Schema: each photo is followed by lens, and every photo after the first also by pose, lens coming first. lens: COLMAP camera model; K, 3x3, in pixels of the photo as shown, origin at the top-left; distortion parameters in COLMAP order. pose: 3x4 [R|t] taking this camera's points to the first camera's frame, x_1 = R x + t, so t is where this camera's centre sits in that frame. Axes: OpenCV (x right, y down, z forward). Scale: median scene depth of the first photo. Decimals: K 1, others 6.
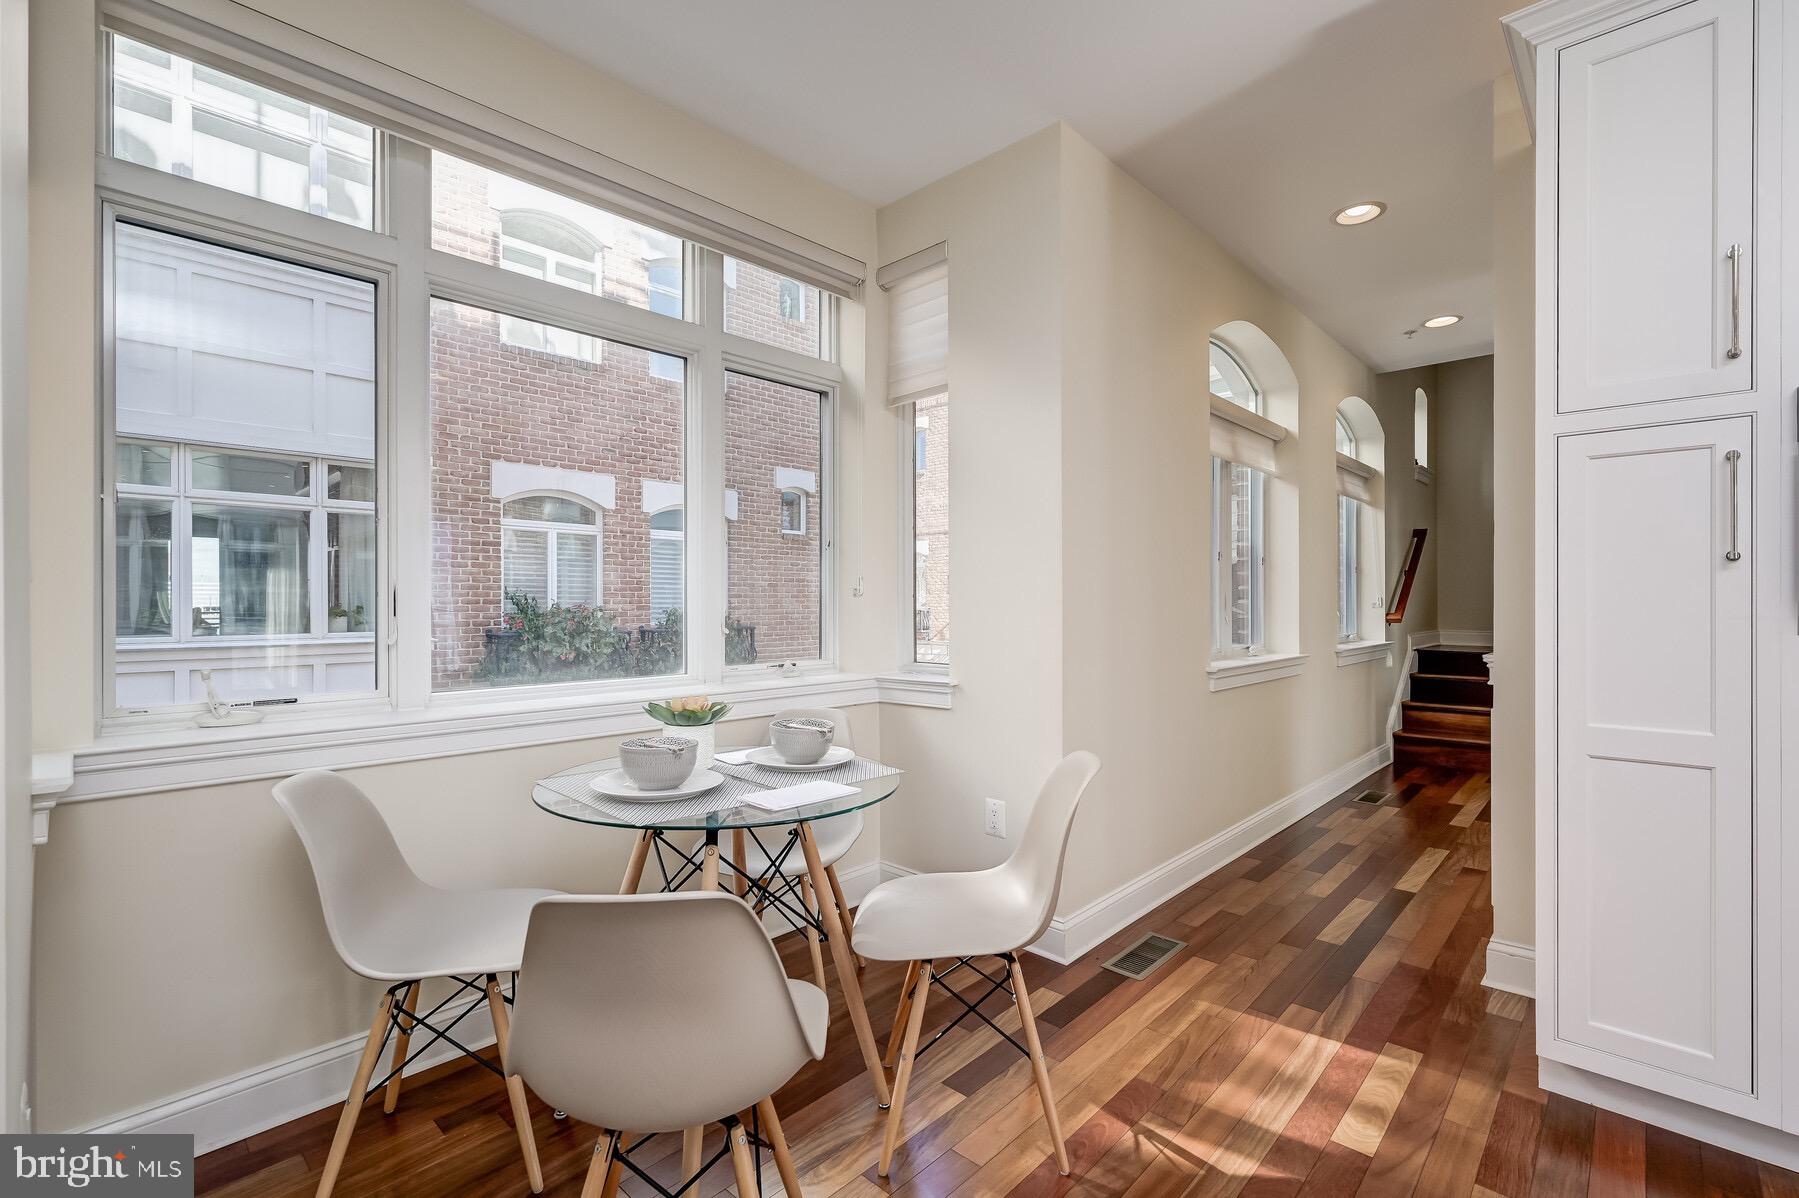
lens RADIAL K [[793.6, 0, 906.1], [0, 793.6, 605.5], [0, 0, 1]] dist [0.000213, 0.000420]
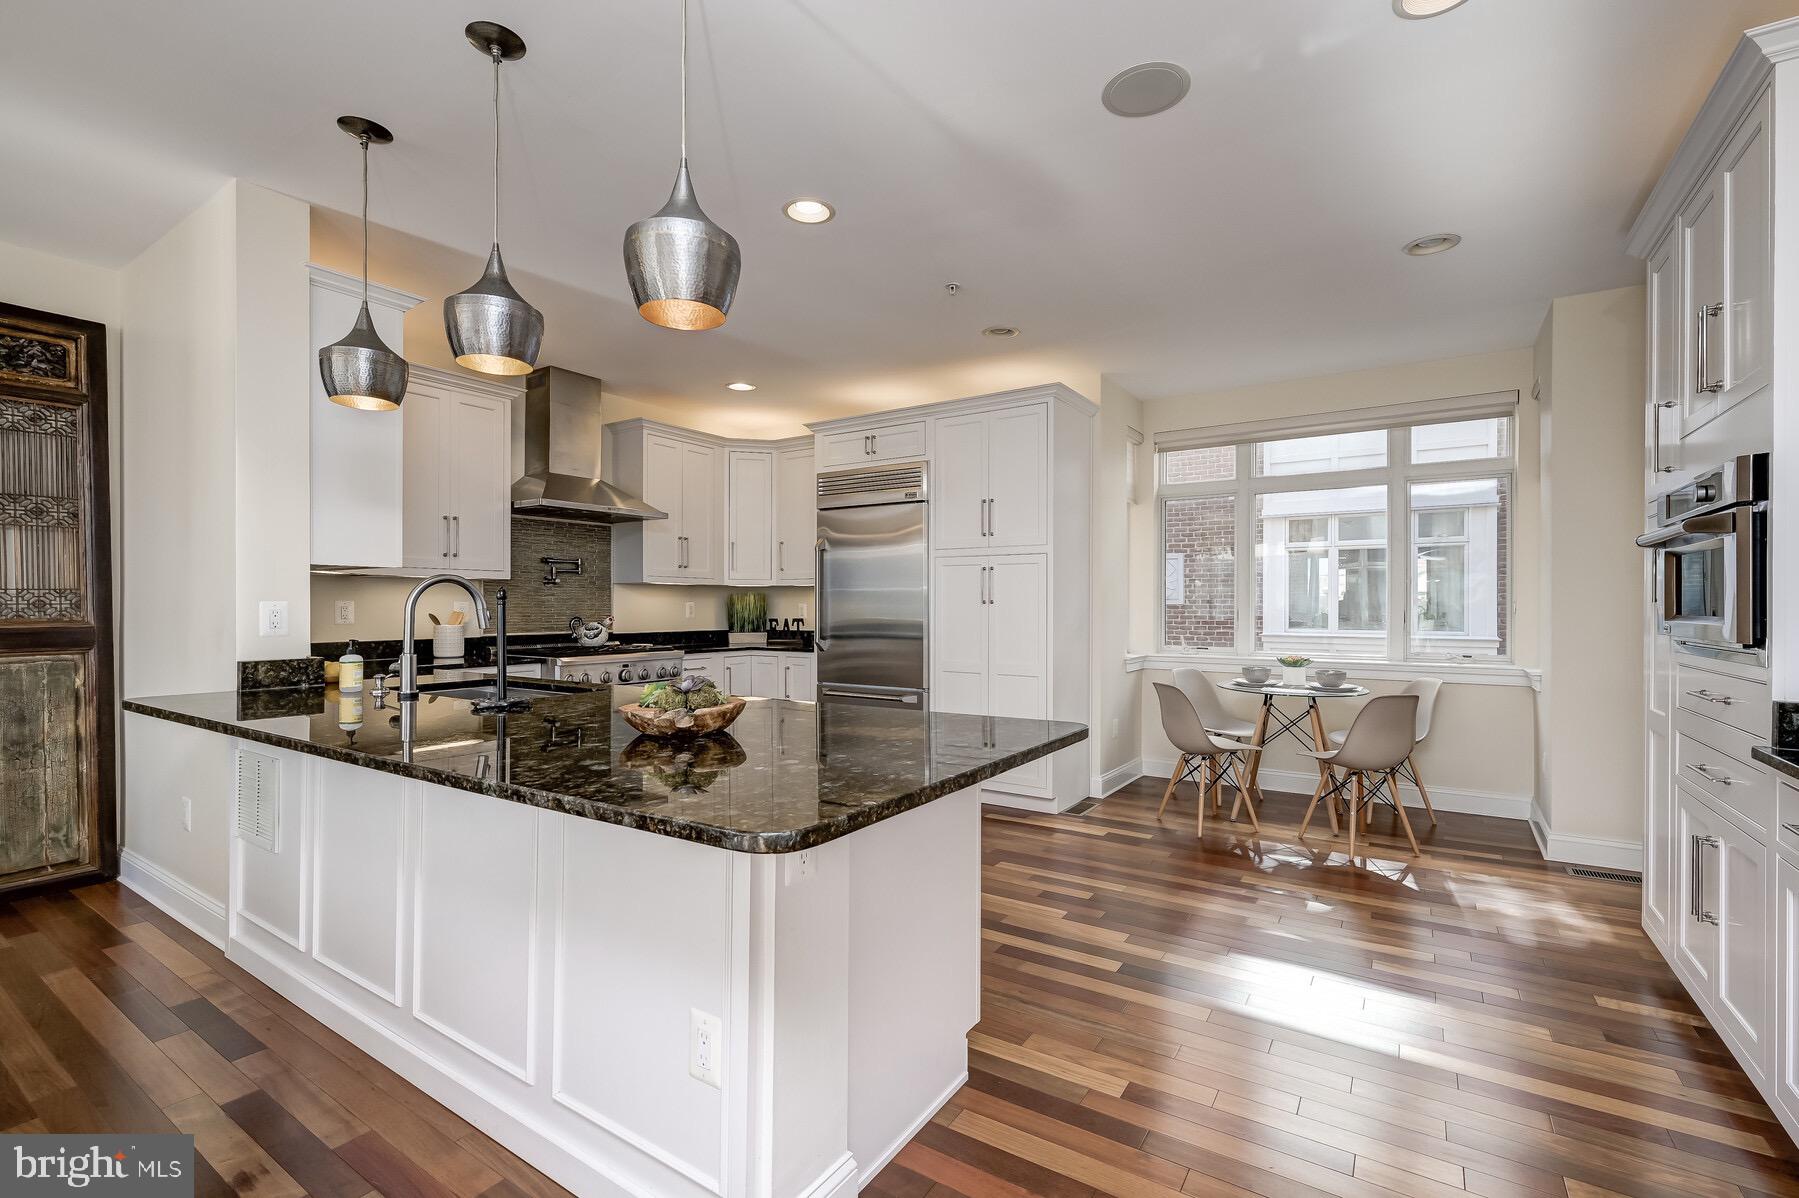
lens RADIAL K [[793.6, 0, 906.1], [0, 793.6, 605.5], [0, 0, 1]] dist [0.000213, 0.000420]
pose [[0.176860, 0.001765, -0.984234, 1.228014], [0.000109, 0.999998, 0.001813, -0.030806], [0.984236, -0.000428, 0.176860, -0.390672]]
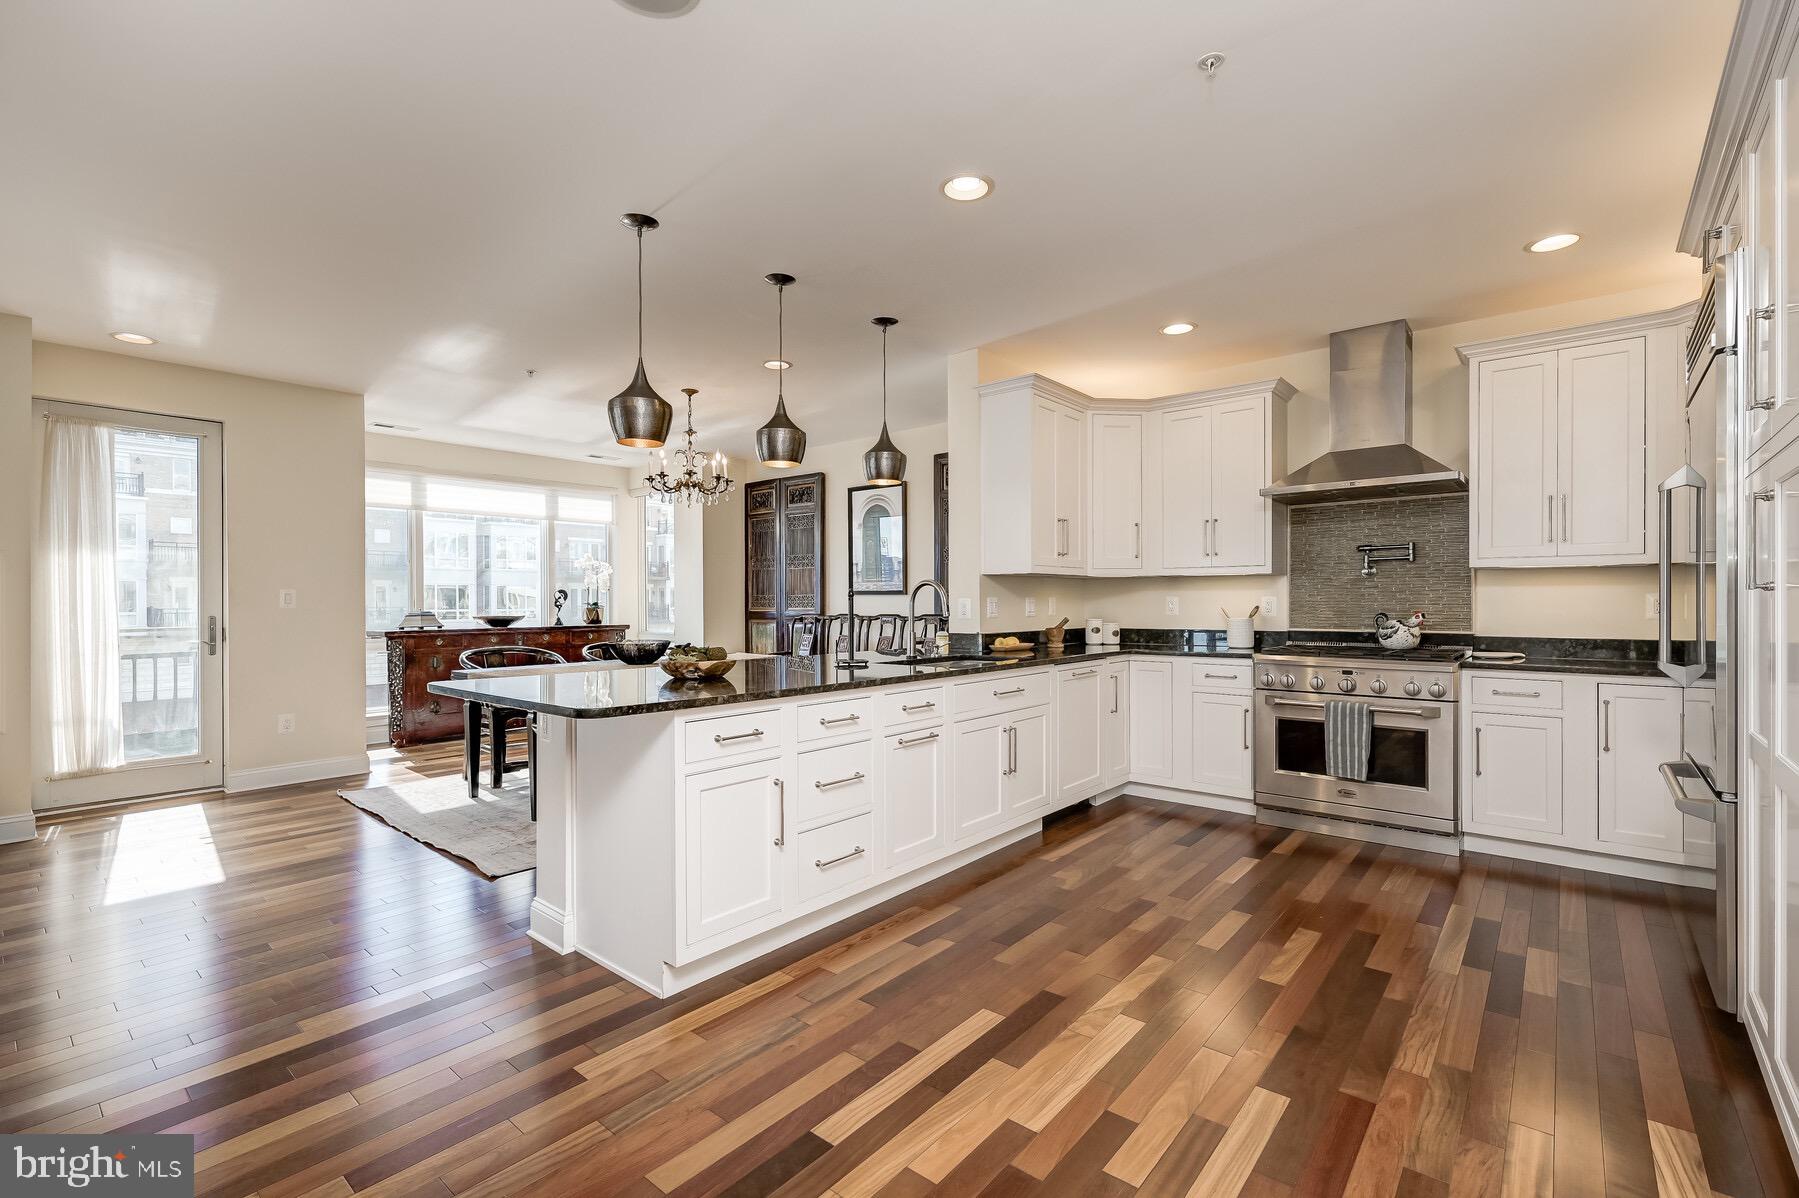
lens RADIAL K [[793.6, 0, 906.1], [0, 793.6, 605.5], [0, 0, 1]] dist [0.000213, 0.000420]
pose [[-0.998125, 0.005610, -0.060946, 0.365396], [0.005327, 0.999974, 0.004797, -0.028022], [0.060971, 0.004464, -0.998130, 0.602085]]
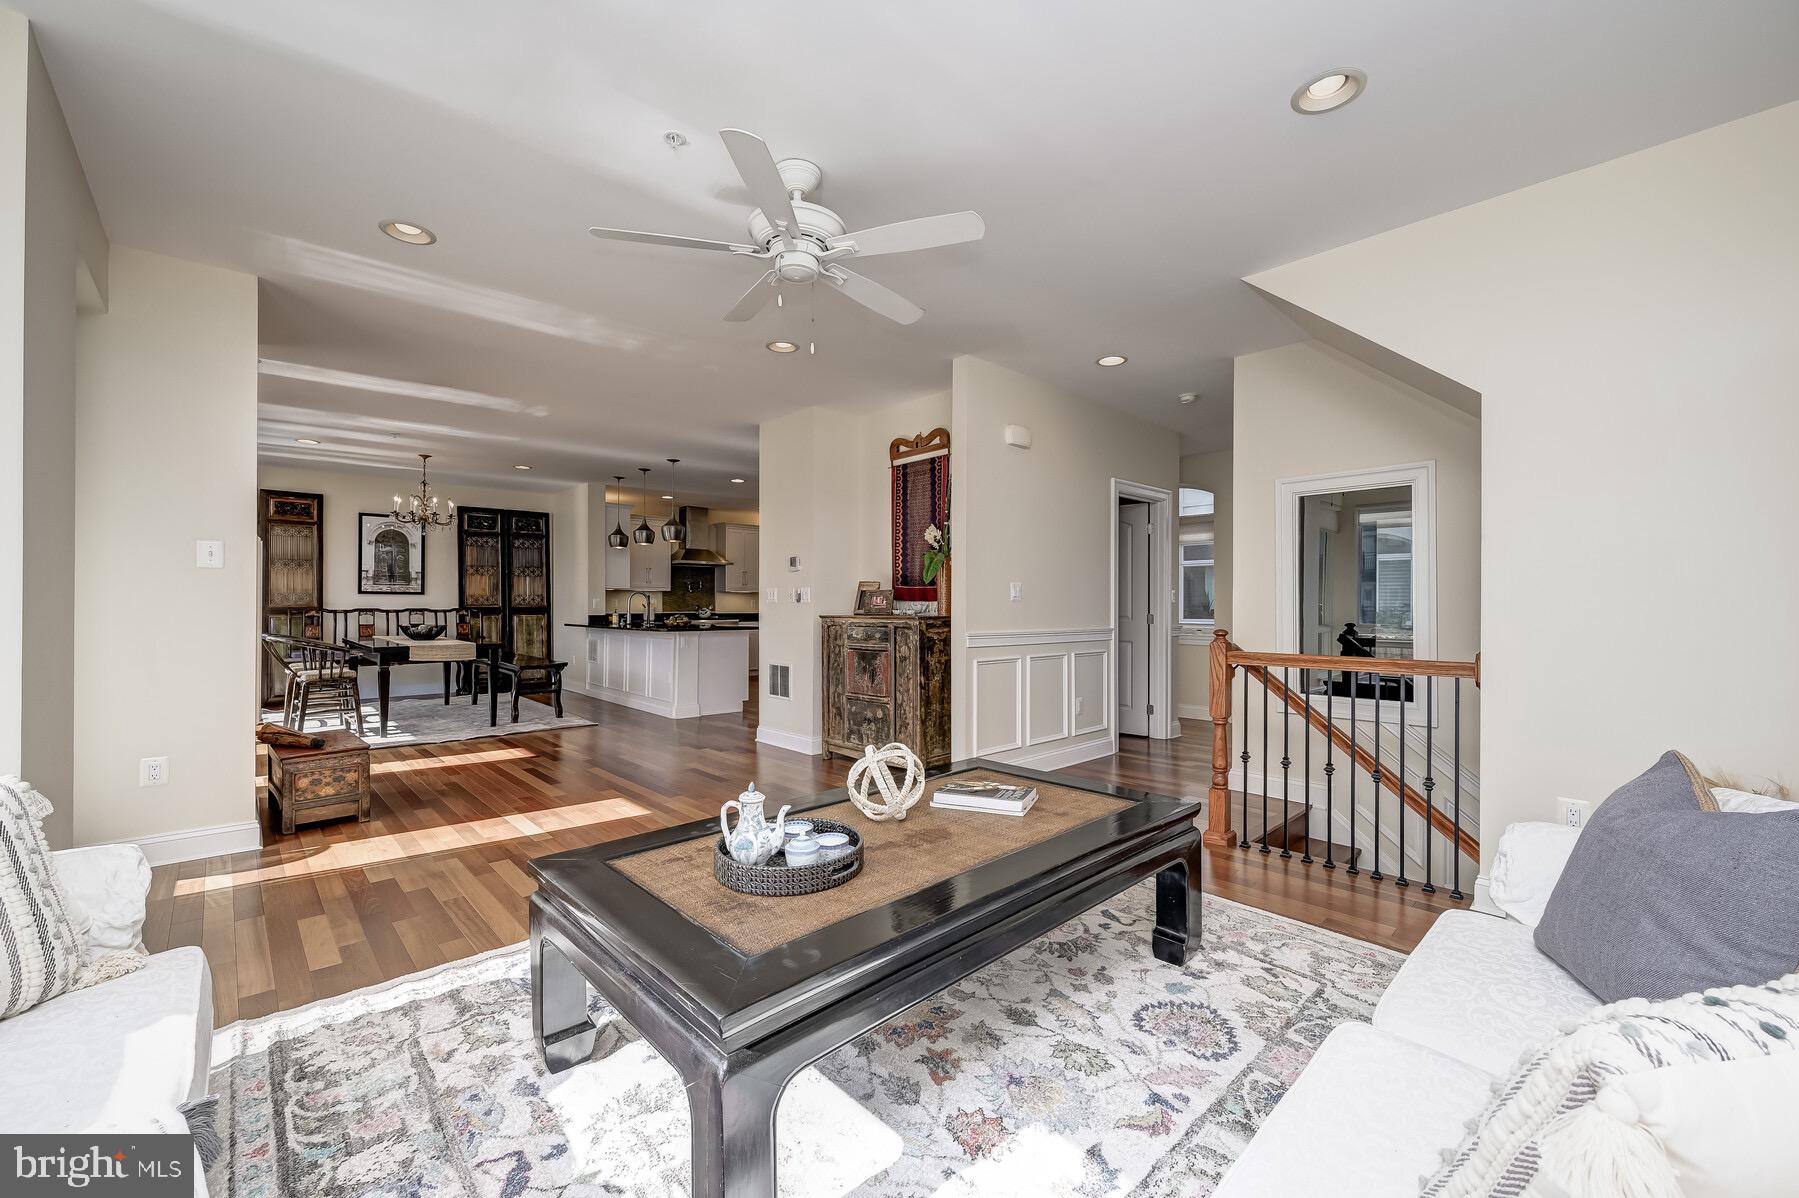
lens RADIAL K [[715.1, 0, 899.5], [0, 715.1, 599.0], [0, 0, 1]] dist [-0.001095, -0.000557]
pose [[-0.058995, -0.010117, -0.998207, 3.140408], [-0.000943, 0.999949, -0.010079, -0.002574], [0.998258, 0.000347, -0.059002, 0.508915]]
